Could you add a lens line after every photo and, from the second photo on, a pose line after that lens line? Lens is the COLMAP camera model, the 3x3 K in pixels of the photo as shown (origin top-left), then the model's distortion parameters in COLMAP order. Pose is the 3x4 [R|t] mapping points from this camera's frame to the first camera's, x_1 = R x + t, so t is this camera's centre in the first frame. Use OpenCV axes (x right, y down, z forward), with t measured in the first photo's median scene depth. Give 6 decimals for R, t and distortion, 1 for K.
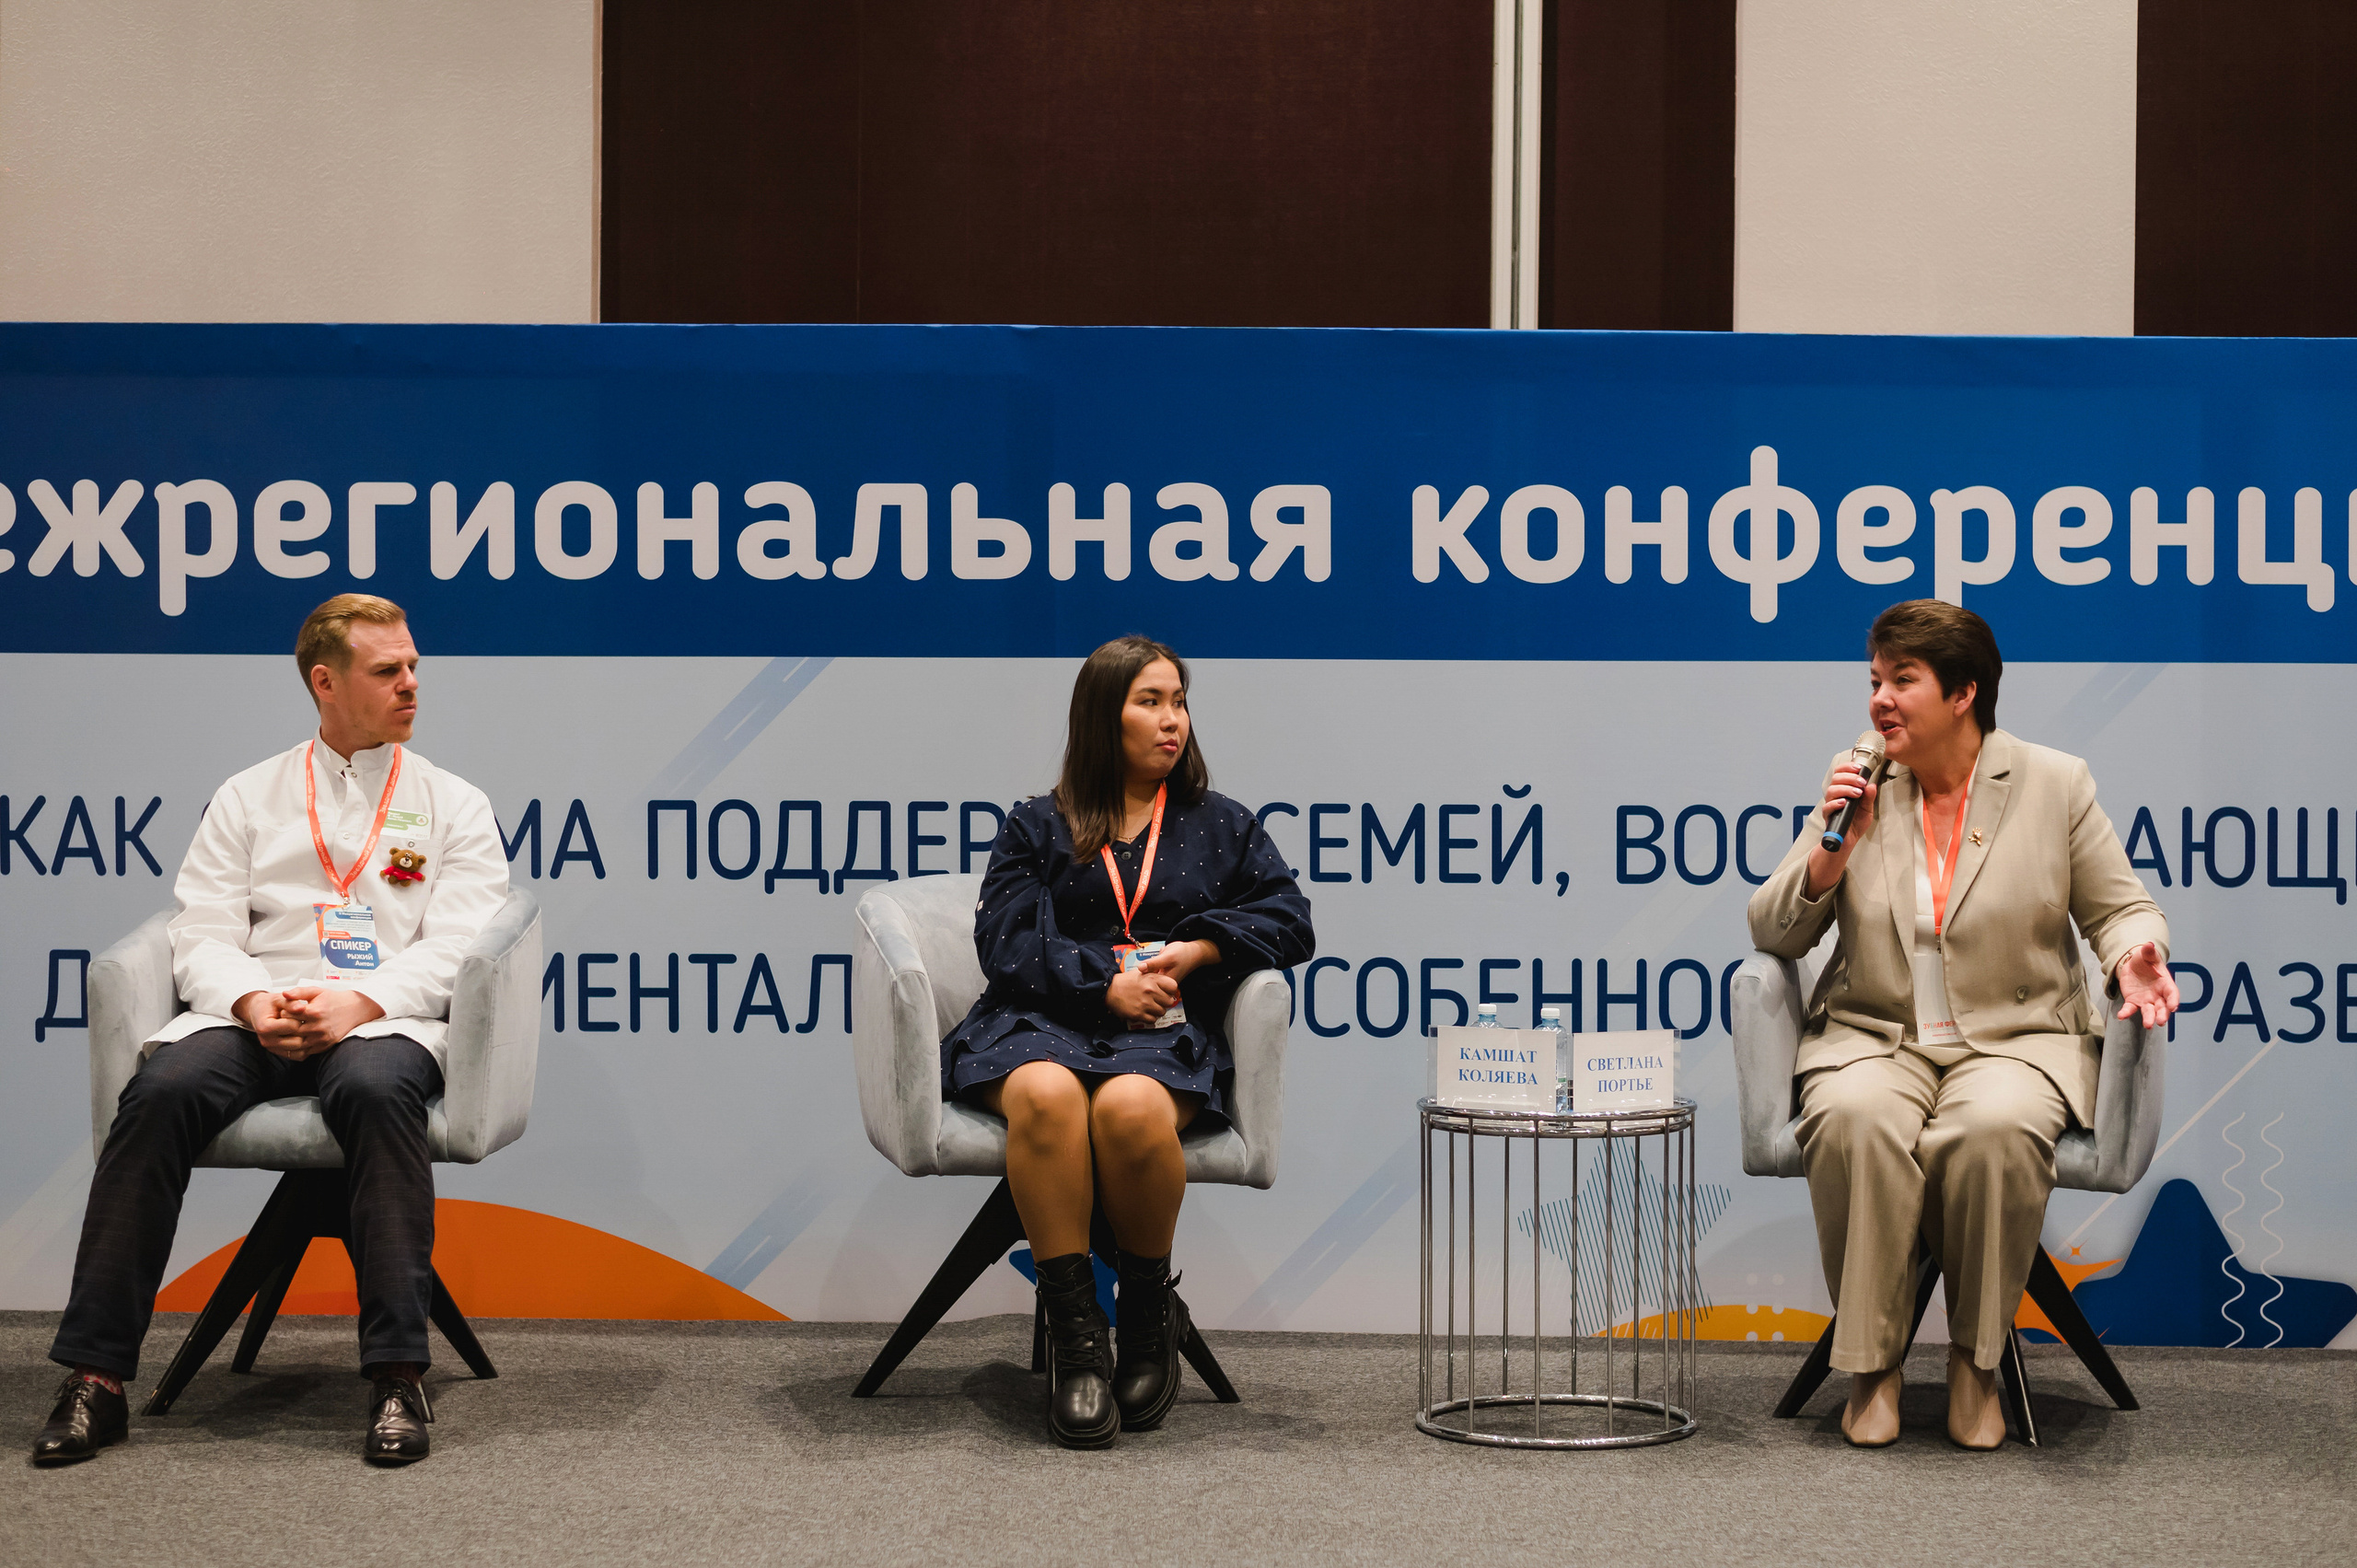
lens RADIAL K [[3648.0, 0, 1153.8], [0, 3648.0, 791.0], [0, 0, 1]] dist [0.000359, -0.026224]
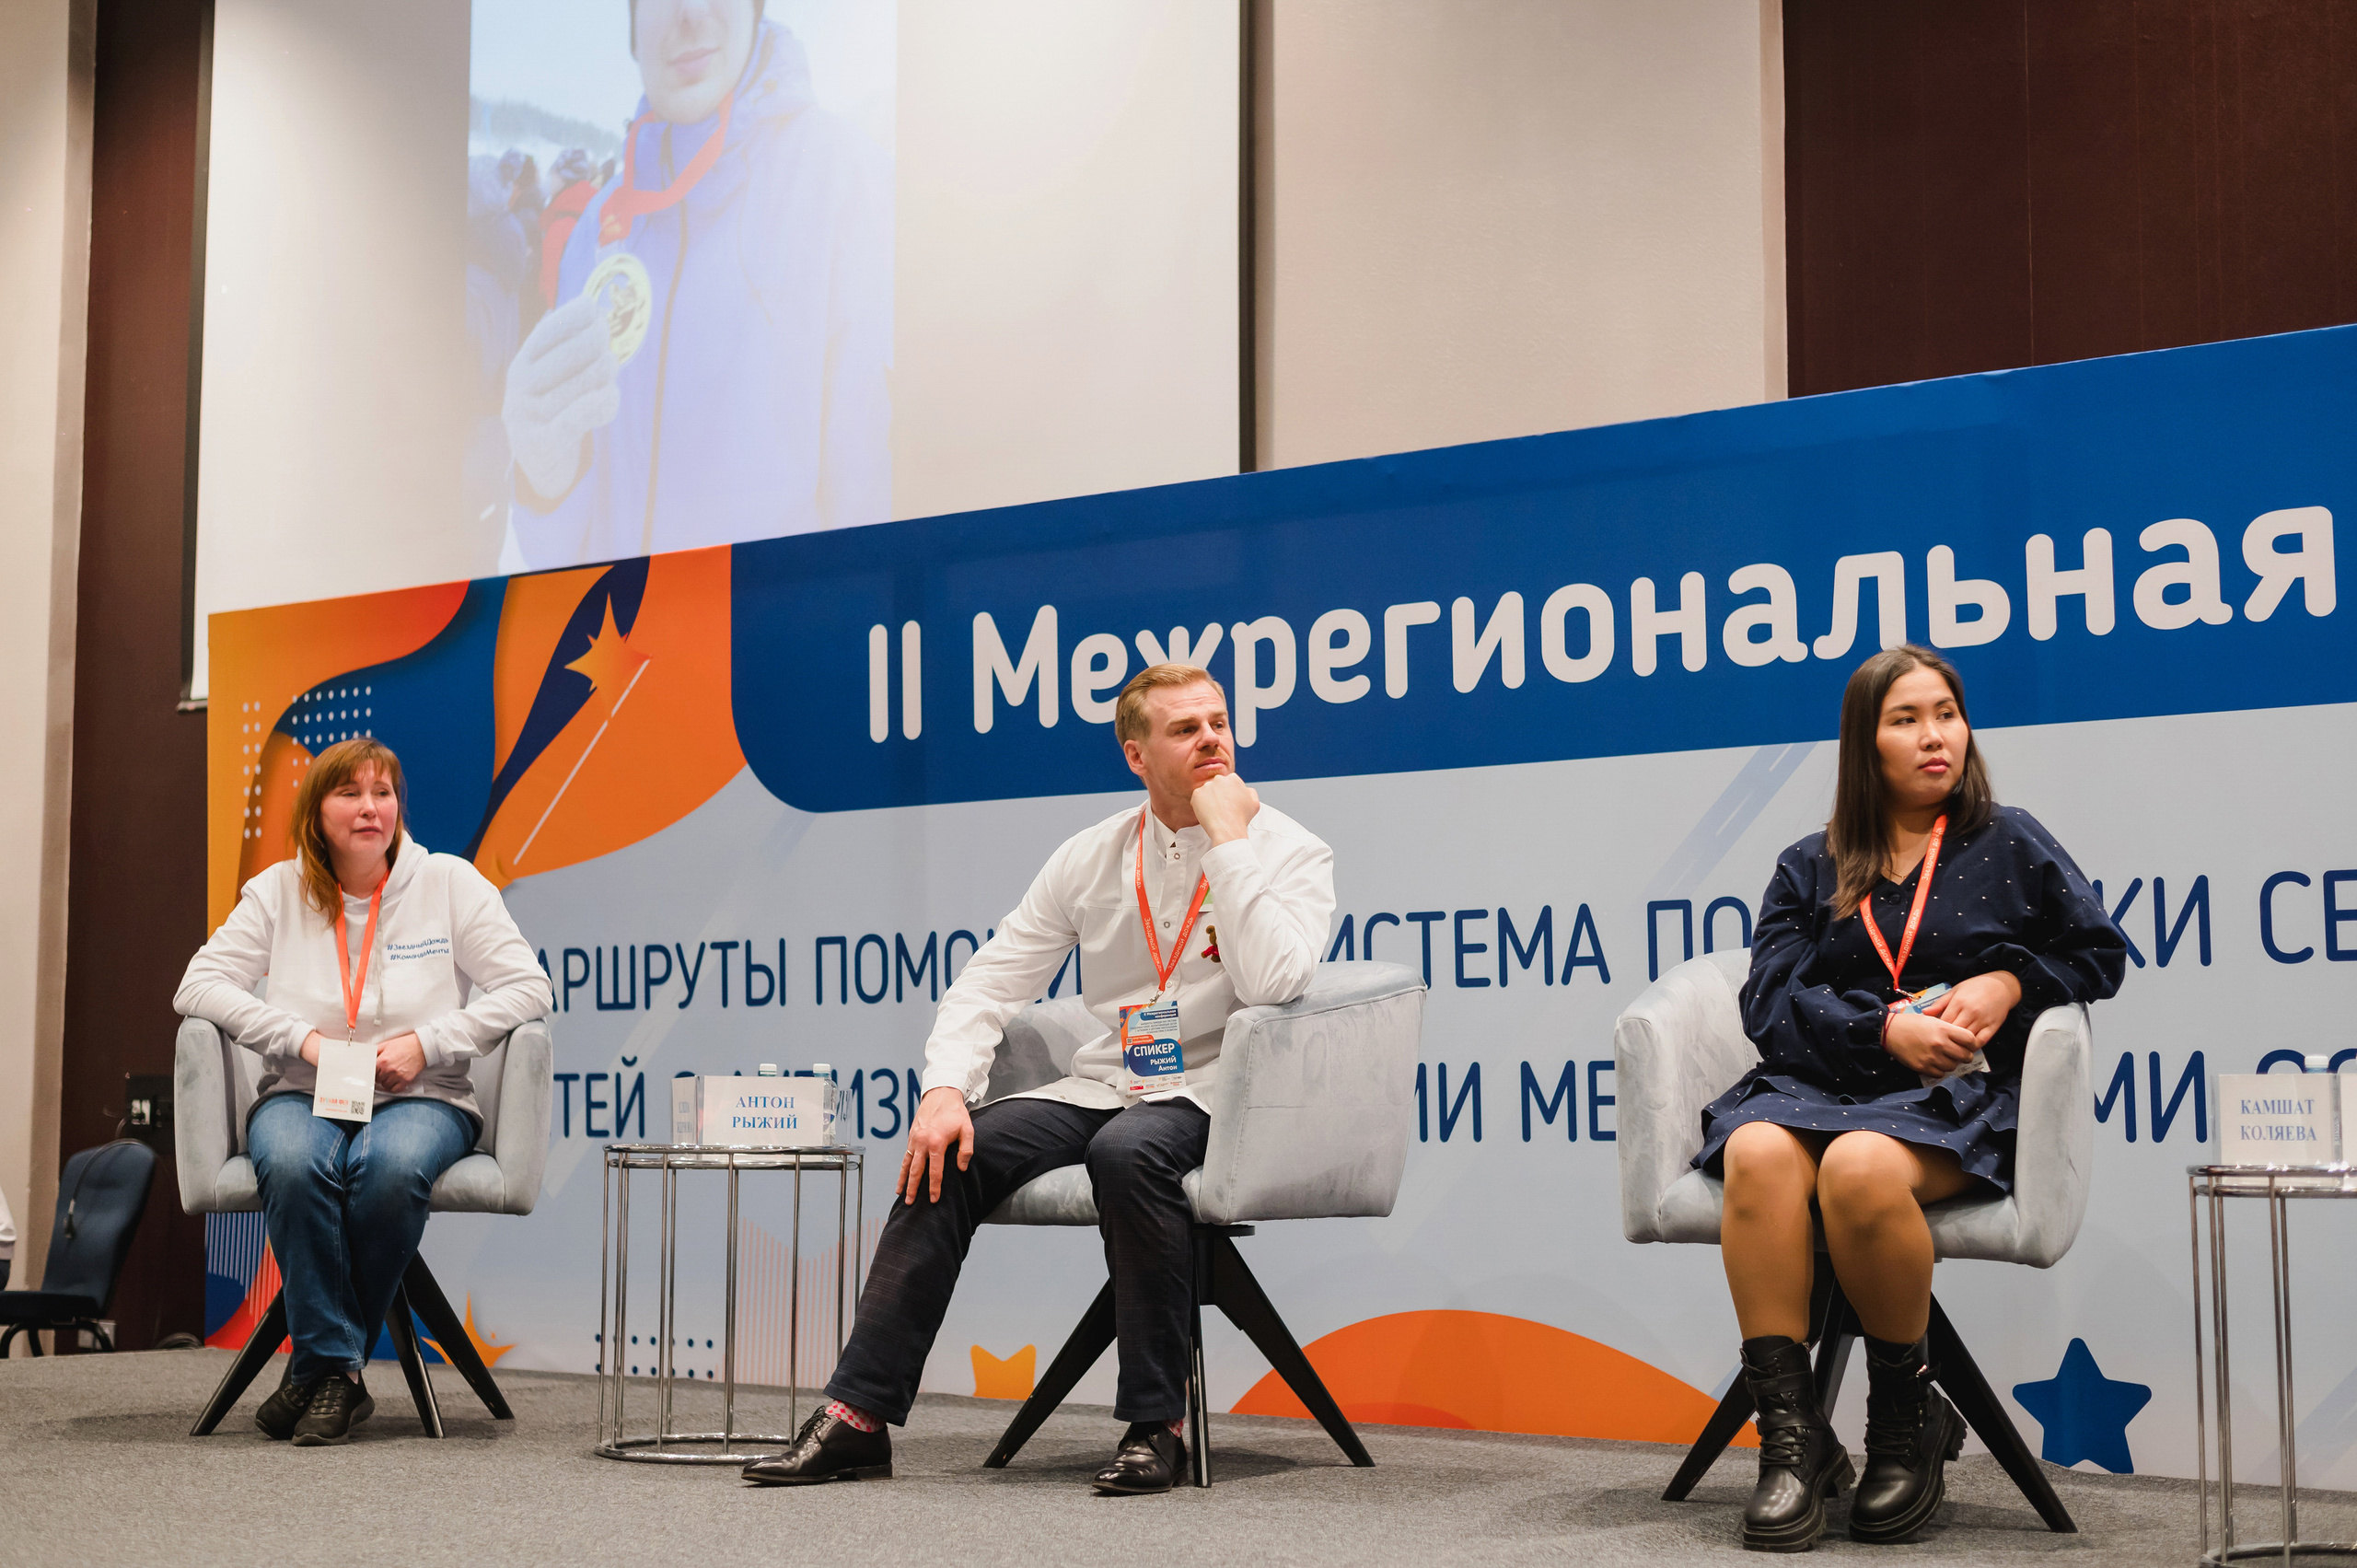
lens RADIAL K [[3455.7, 0, 1208.5], [0, 3455.7, 782.5], [0, 0, 1]] dist [0.001198, -0.012406]
pose [[0.822181, -0.061873, -0.565854, 0.290801], [0.000432, 0.994143, -0.108076, 0.071152], [0.569226, 0.088613, 0.817392, 0.178453]]
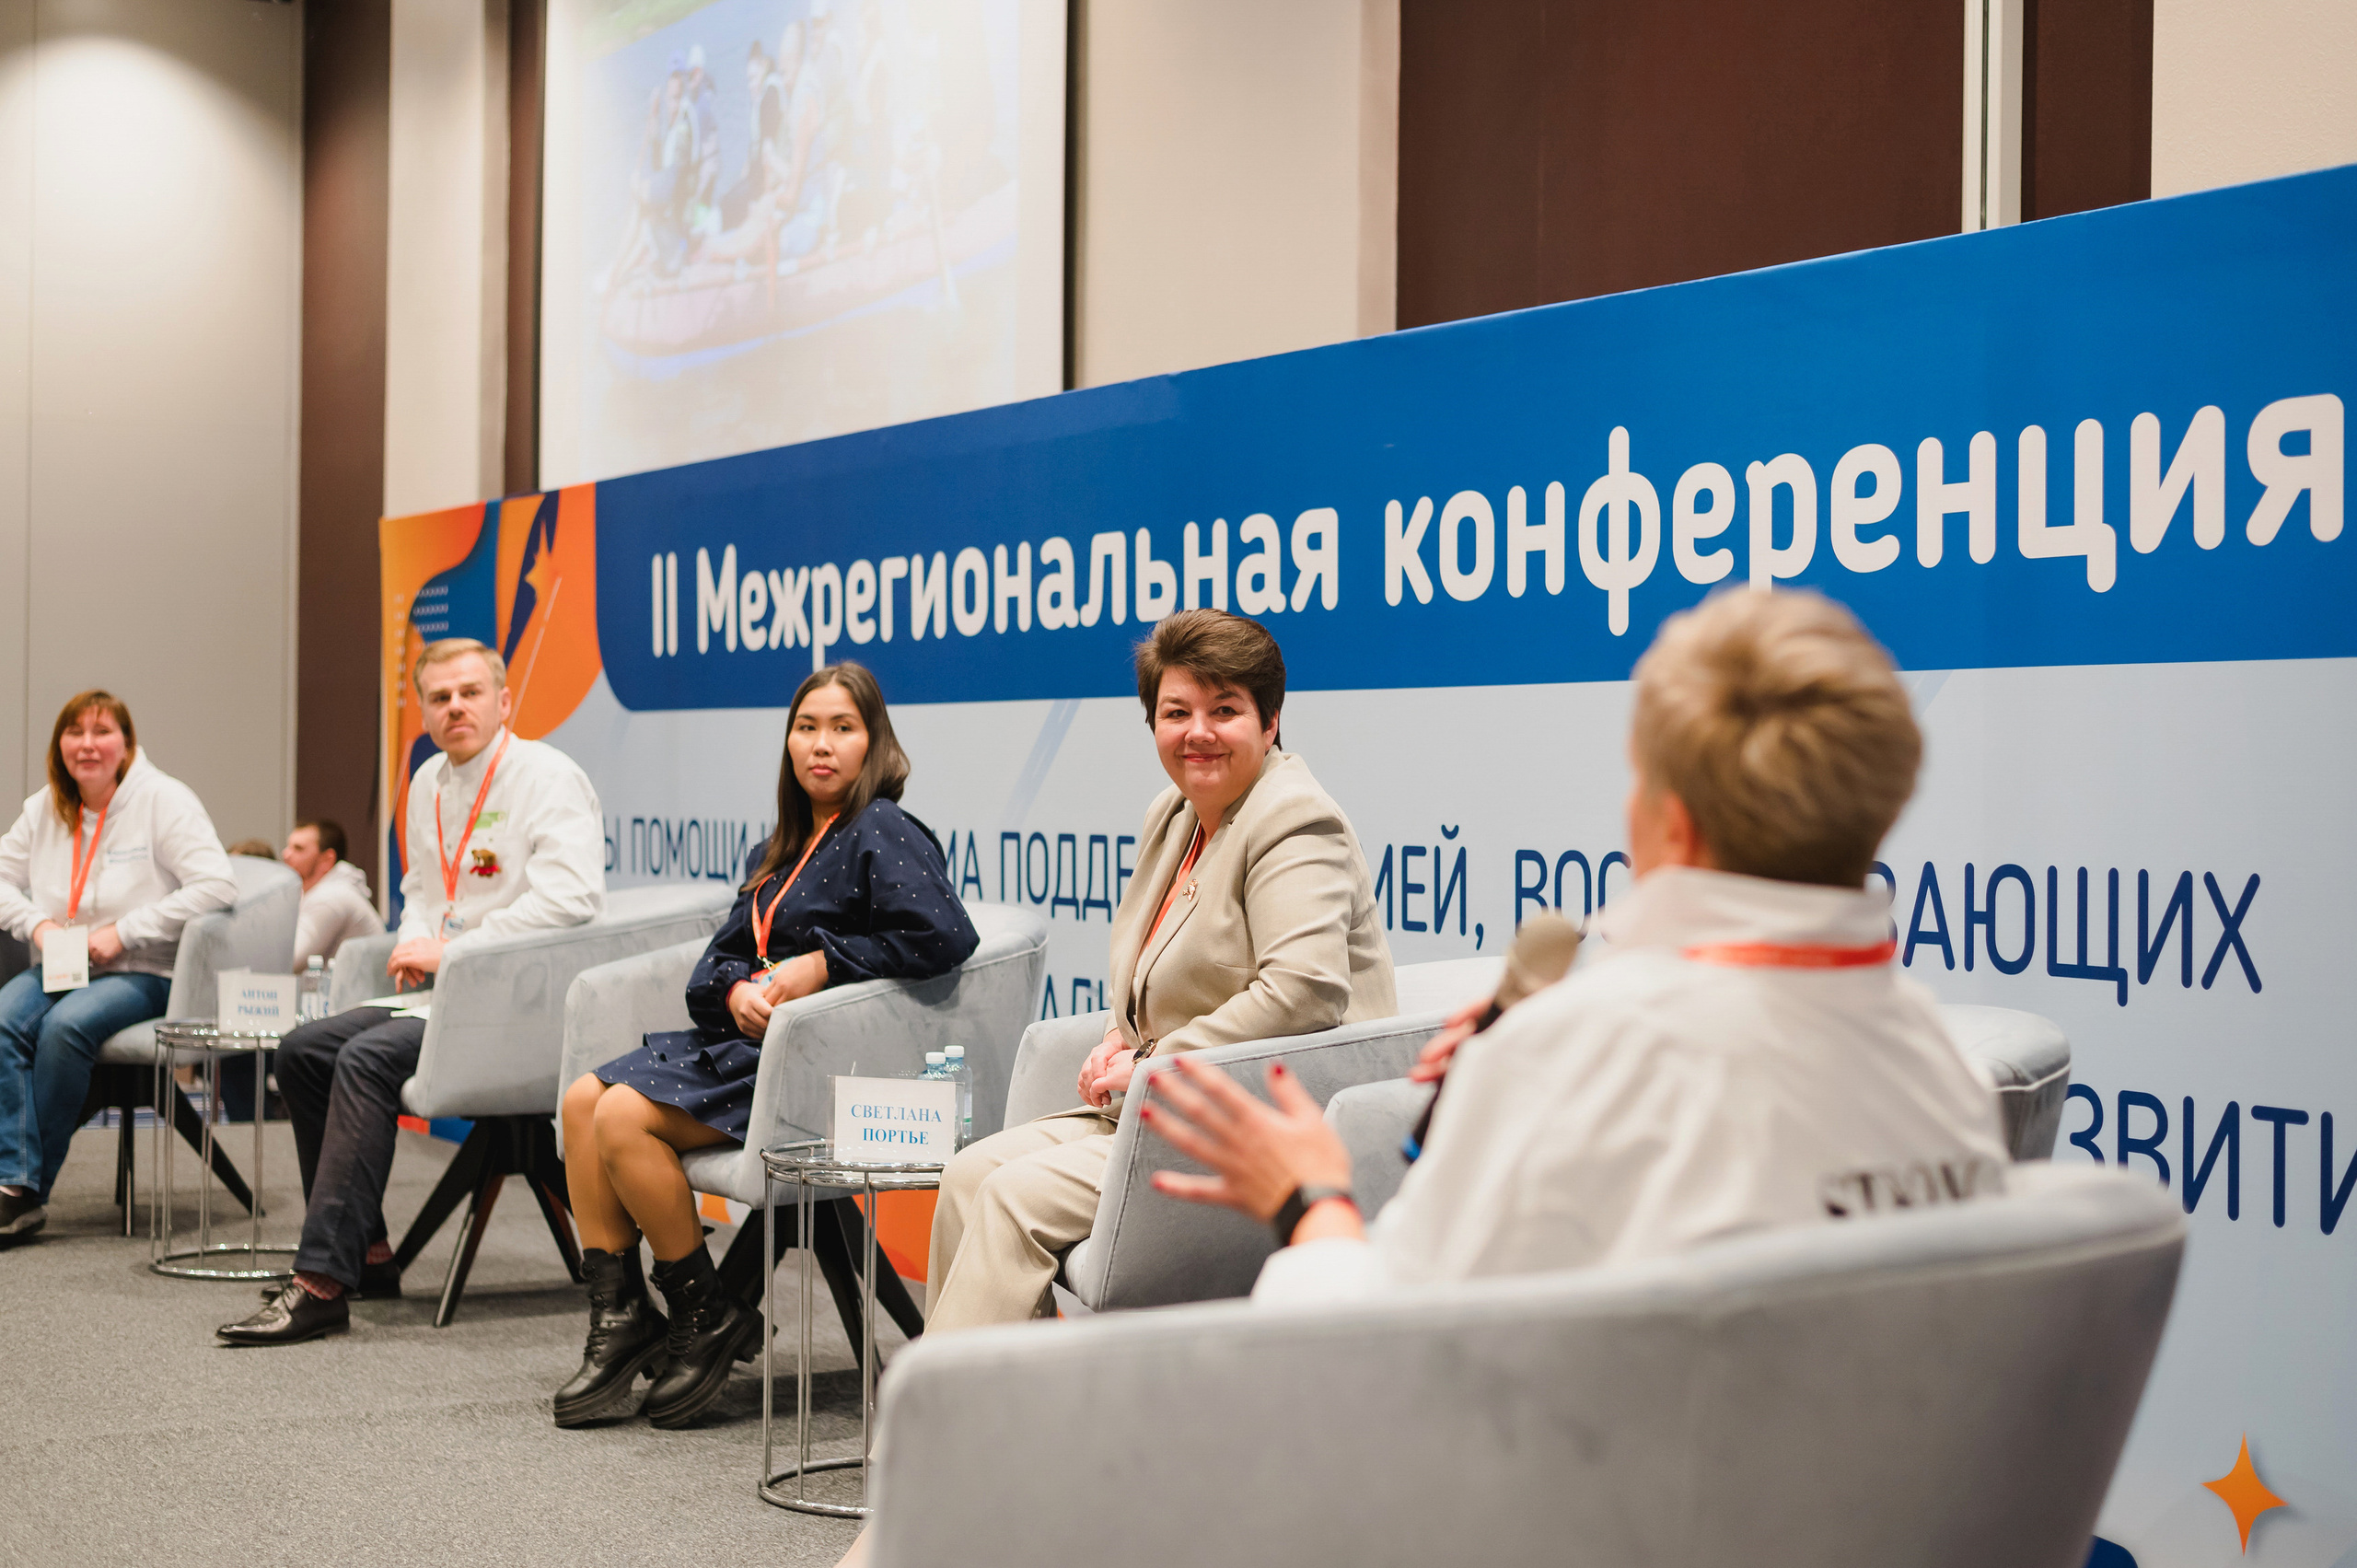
lens RADIAL K [[3389.2, 0, 1302.6], [0, 3389.2, 785.7], [0, 0, 1]] dist [0.000970, 0.018418]
pose [[0.567209, 0.000275, -0.823574, 0.769286], [-0.013511, 0.999868, -0.008972, -0.003394], [0.823463, 0.016216, 0.567139, 0.493712]]
